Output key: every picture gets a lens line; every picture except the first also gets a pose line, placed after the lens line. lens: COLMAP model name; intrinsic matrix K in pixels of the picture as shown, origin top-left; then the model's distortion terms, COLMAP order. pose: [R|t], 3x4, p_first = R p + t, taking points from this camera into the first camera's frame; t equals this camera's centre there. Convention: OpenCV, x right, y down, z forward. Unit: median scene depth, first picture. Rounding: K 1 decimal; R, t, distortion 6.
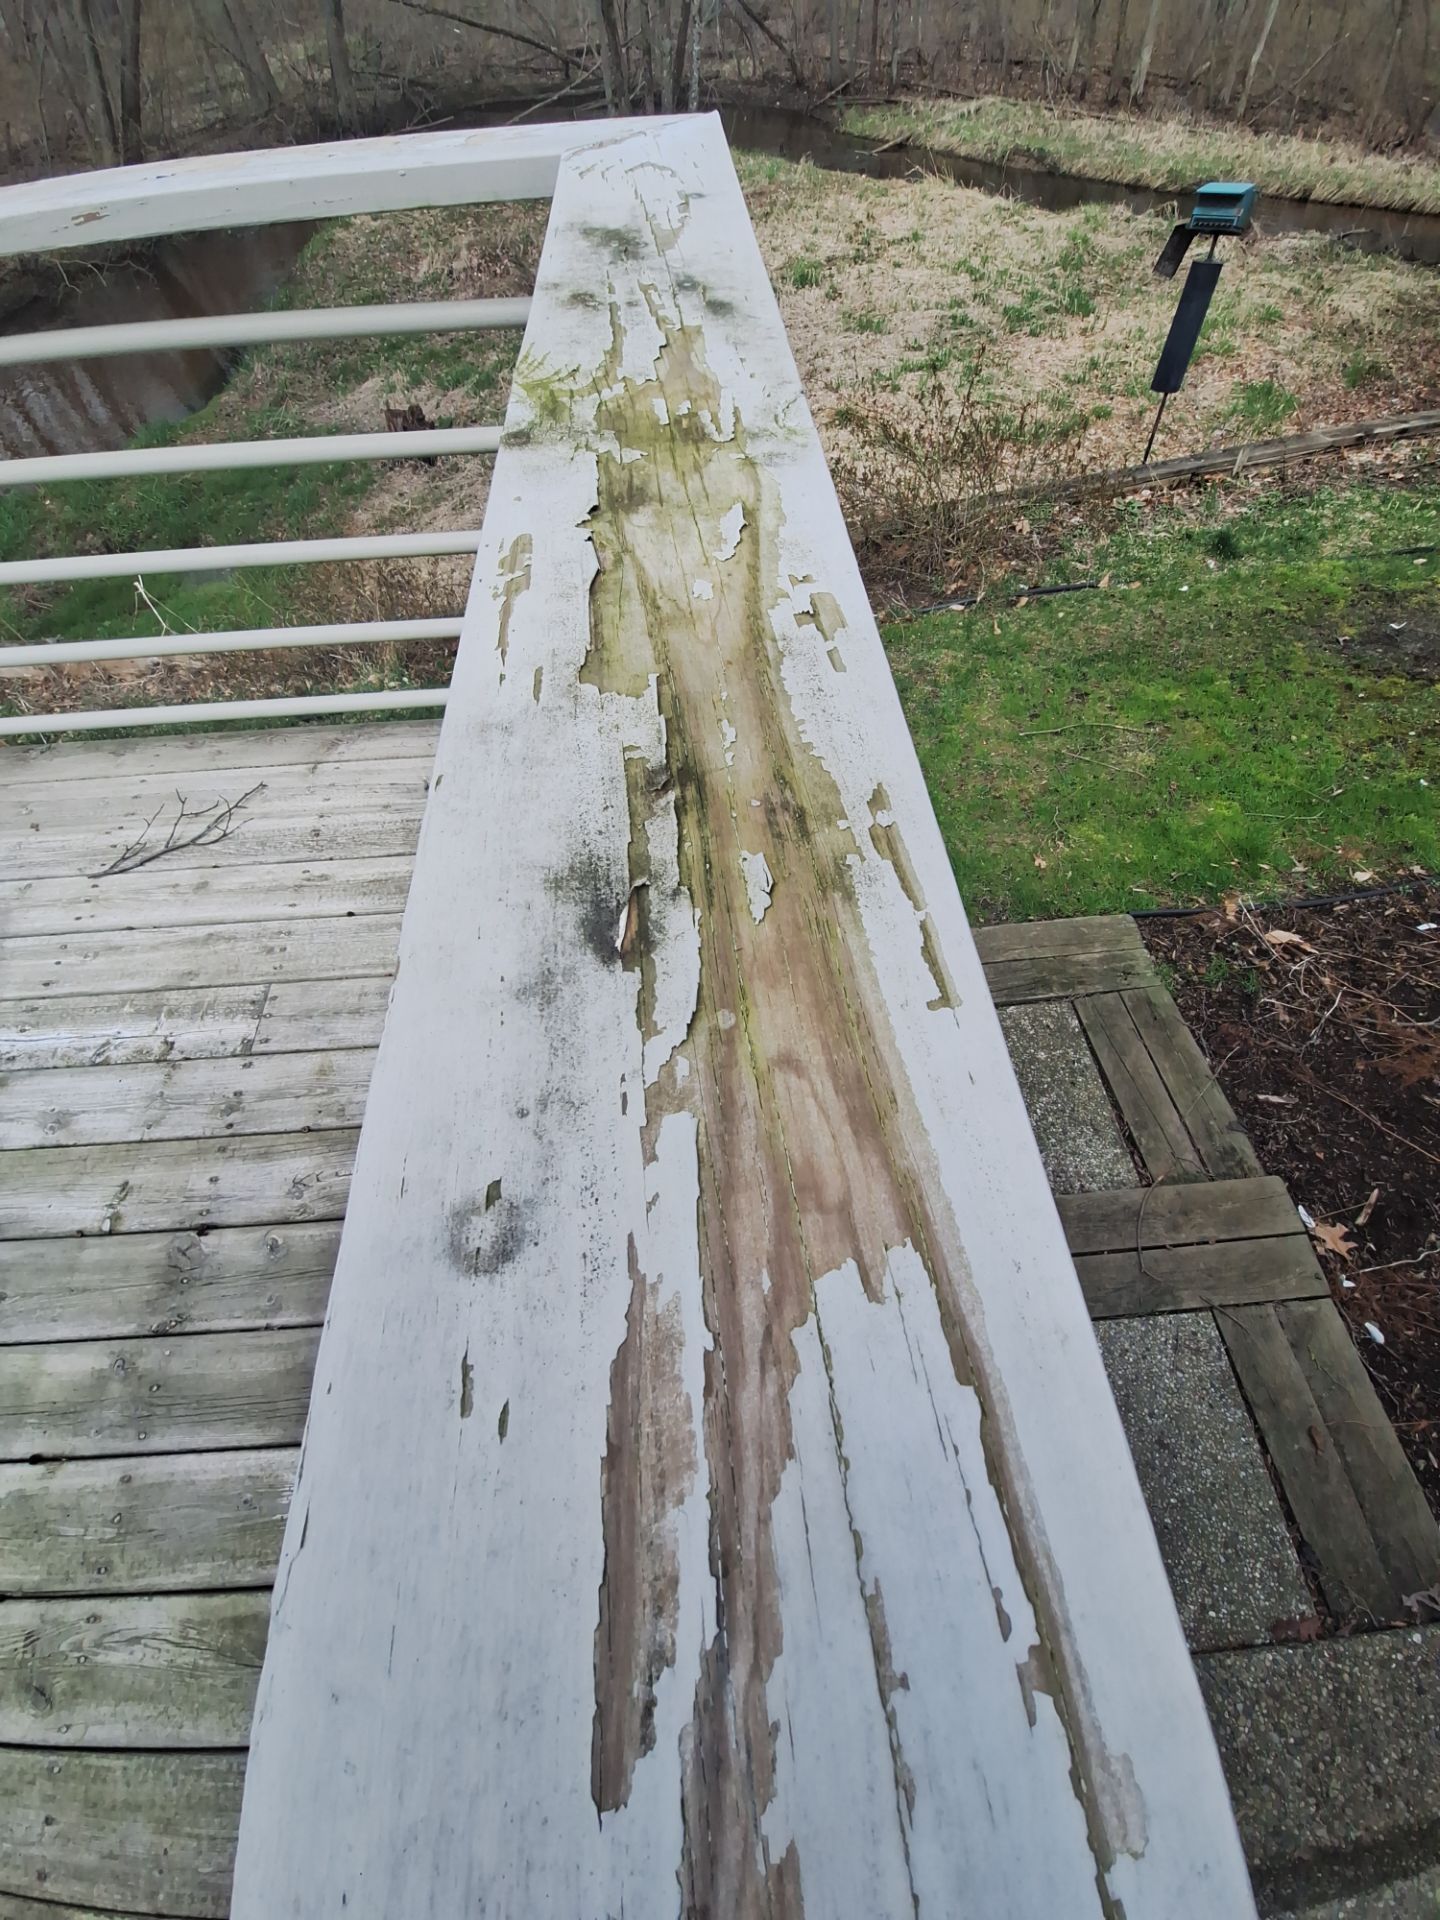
lens RADIAL K [[780.3, 0, 723.5], [0, 780.3, 952.2], [0, 0, 1]] dist [-0.020658, -0.001178]
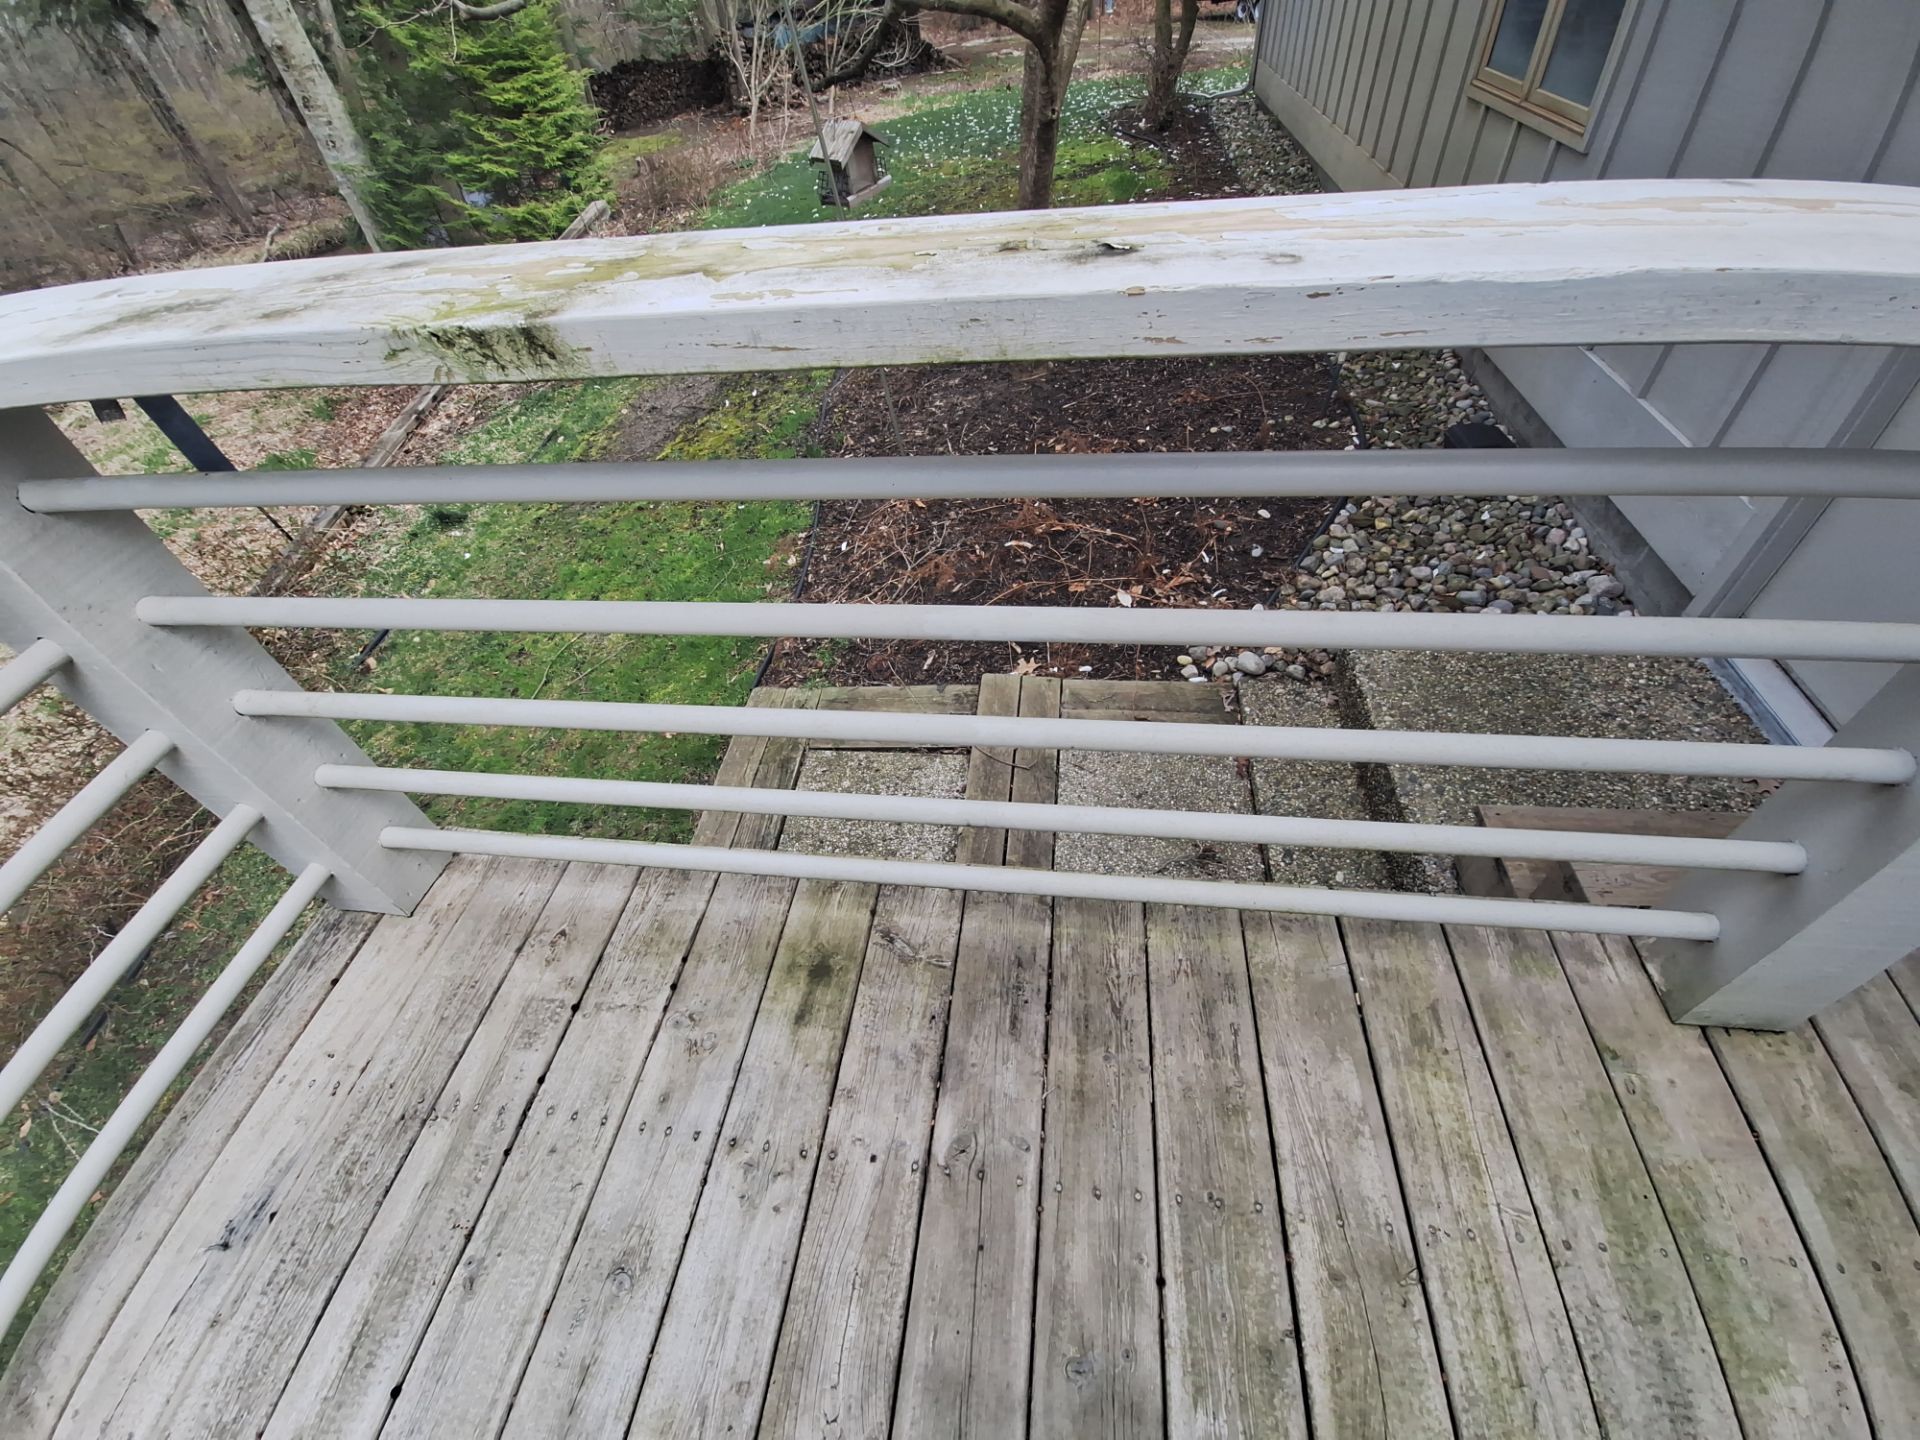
lens RADIAL K [[780.3, 0, 968.1], [0, 780.3, 718.3], [0, 0, 1]] dist [-0.020658, -0.001178]
pose [[0.182992, -0.695866, 0.694467, -0.287513], [0.854383, 0.462026, 0.237827, -0.032752], [-0.486358, 0.549821, 0.679083, 0.063704]]
